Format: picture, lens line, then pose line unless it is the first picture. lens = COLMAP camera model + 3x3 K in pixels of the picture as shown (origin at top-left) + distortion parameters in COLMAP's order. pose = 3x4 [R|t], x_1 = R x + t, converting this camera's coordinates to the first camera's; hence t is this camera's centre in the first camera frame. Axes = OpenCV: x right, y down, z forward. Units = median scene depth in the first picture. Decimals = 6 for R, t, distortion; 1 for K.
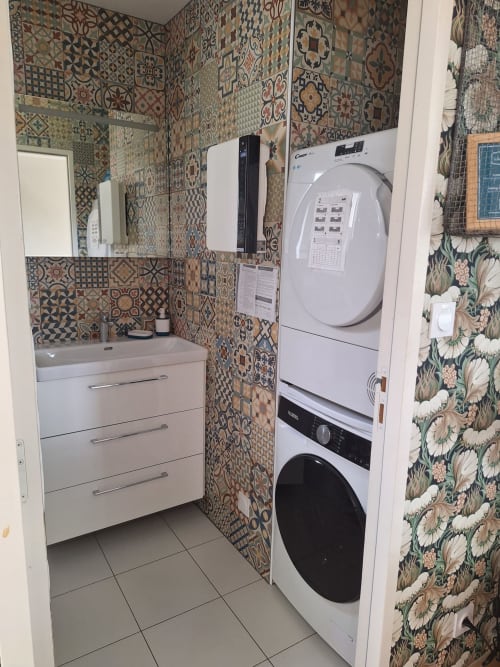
lens RADIAL K [[463.2, 0, 251.6], [0, 463.2, 335.5], [0, 0, 1]] dist [0.045023, -0.041446]
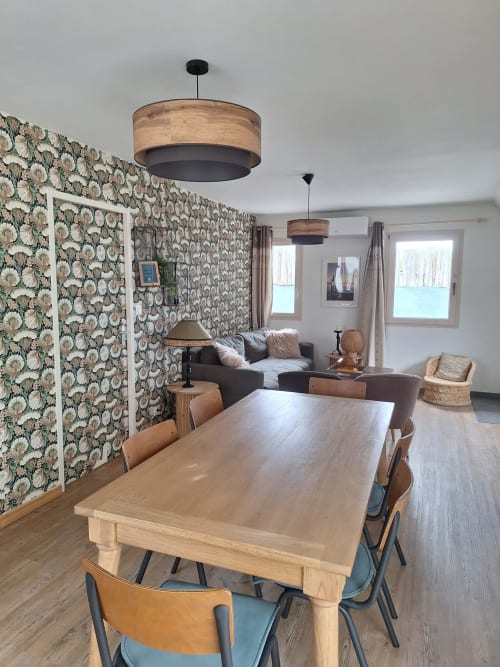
lens RADIAL K [[454.8, 0, 248.1], [0, 454.8, 333.6], [0, 0, 1]] dist [0.061371, -0.059372]
pose [[0.803975, -0.092575, 0.587412, -1.005165], [0.133402, 0.990709, -0.026449, 0.355011], [-0.579506, 0.099627, 0.808855, -2.339231]]
